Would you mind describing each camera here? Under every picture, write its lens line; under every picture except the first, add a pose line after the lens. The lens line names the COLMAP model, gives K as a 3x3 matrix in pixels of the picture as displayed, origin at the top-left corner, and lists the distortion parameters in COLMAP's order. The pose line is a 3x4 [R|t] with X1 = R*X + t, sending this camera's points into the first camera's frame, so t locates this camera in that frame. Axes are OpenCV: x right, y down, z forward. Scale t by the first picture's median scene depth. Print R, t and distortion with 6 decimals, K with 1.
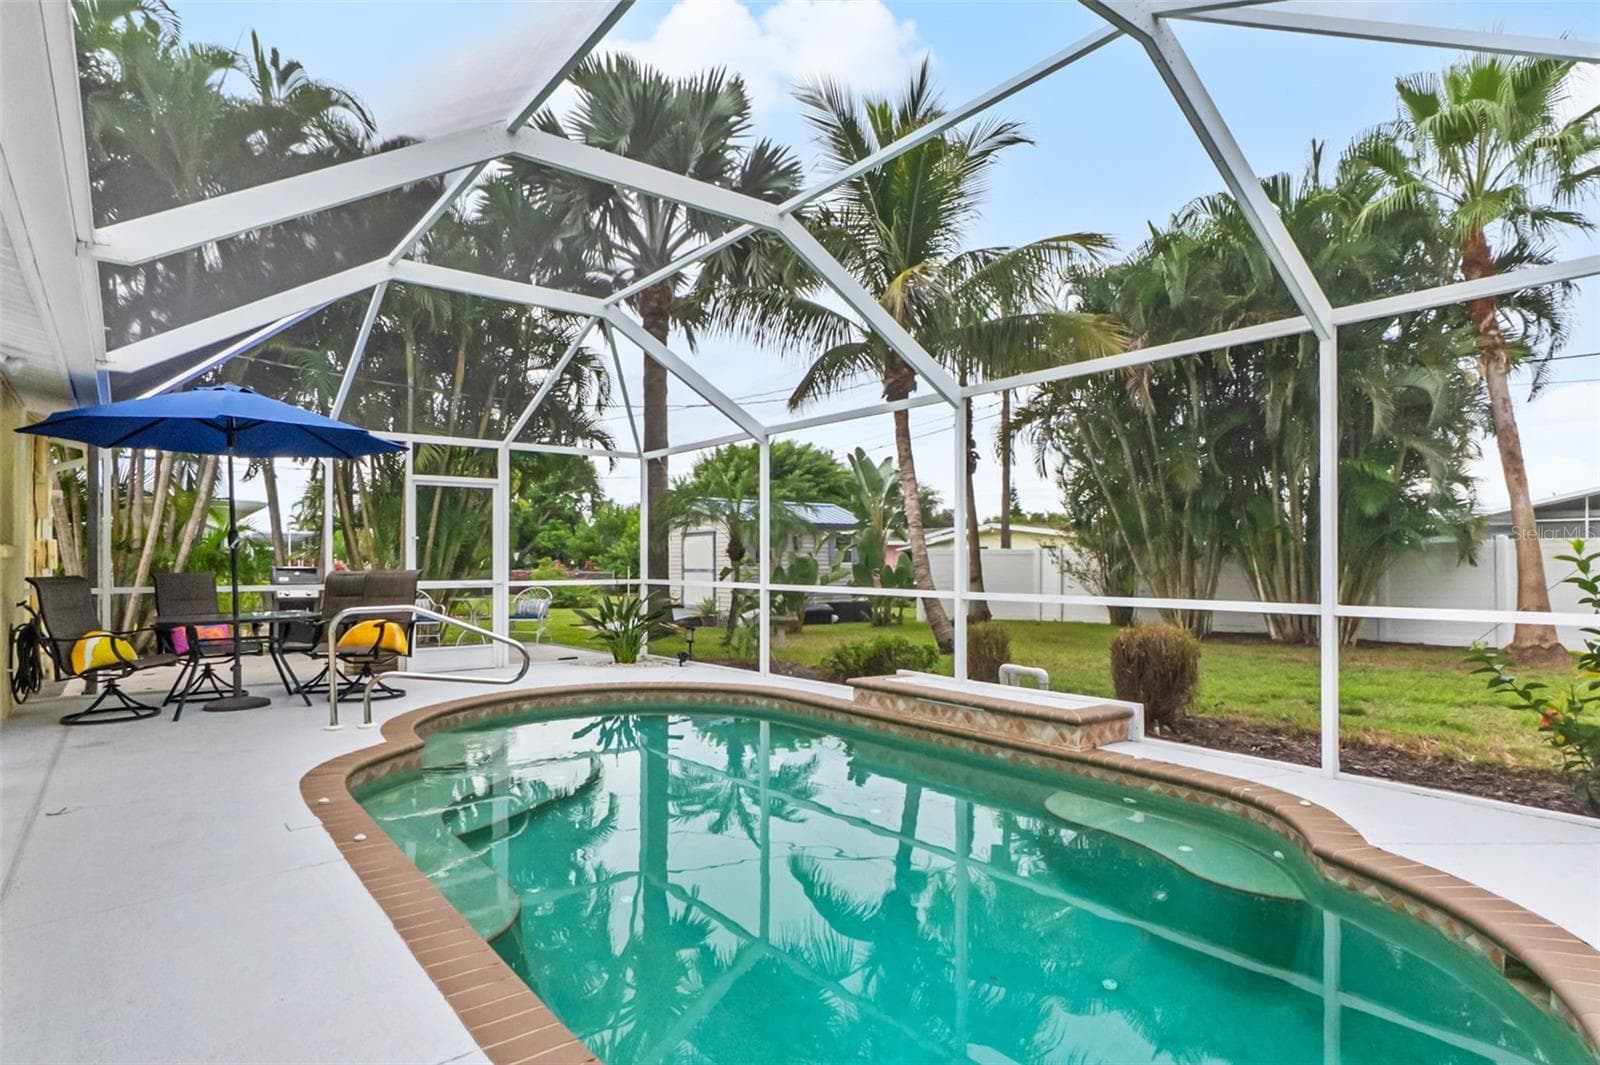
lens RADIAL K [[862.4, 0, 777.8], [0, 862.4, 554.1], [0, 0, 1]] dist [0.004307, 0.000503]
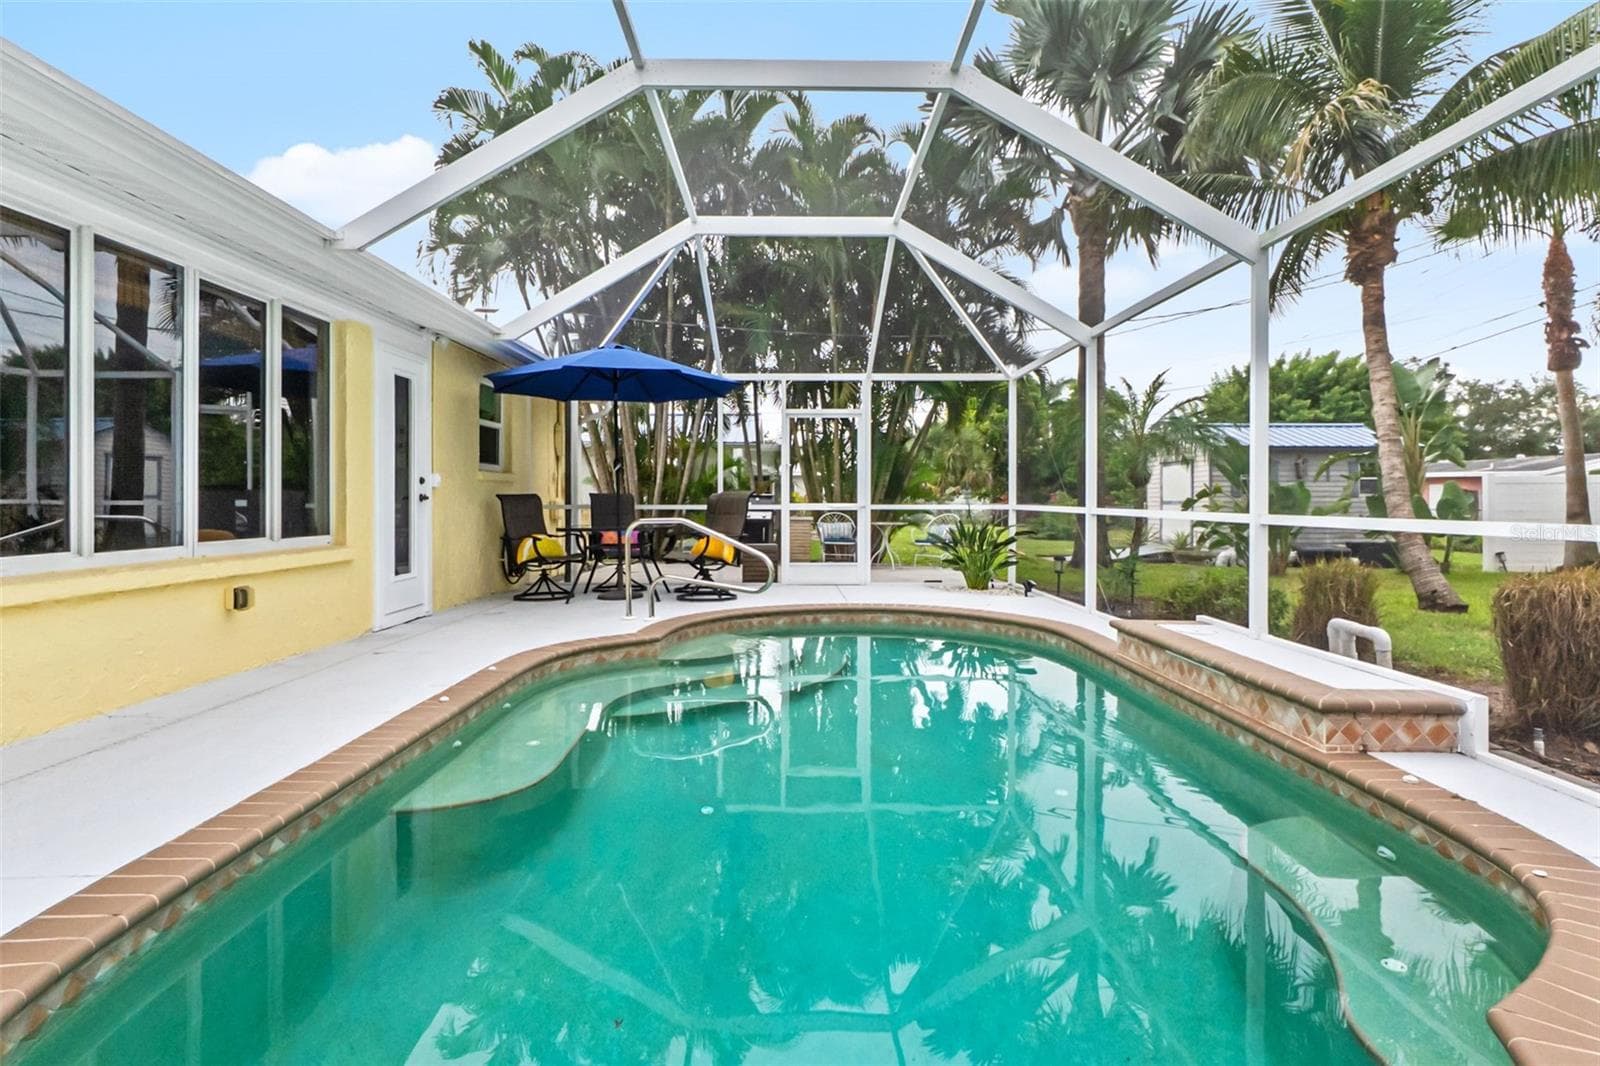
lens RADIAL K [[806.6, 0, 803.0], [0, 806.6, 502.5], [0, 0, 1]] dist [-0.002130, -0.001008]
pose [[0.802760, 0.004591, -0.596284, 0.176237], [0.002640, 0.999933, 0.011253, 0.014156], [0.596296, -0.010607, 0.802694, 0.124181]]
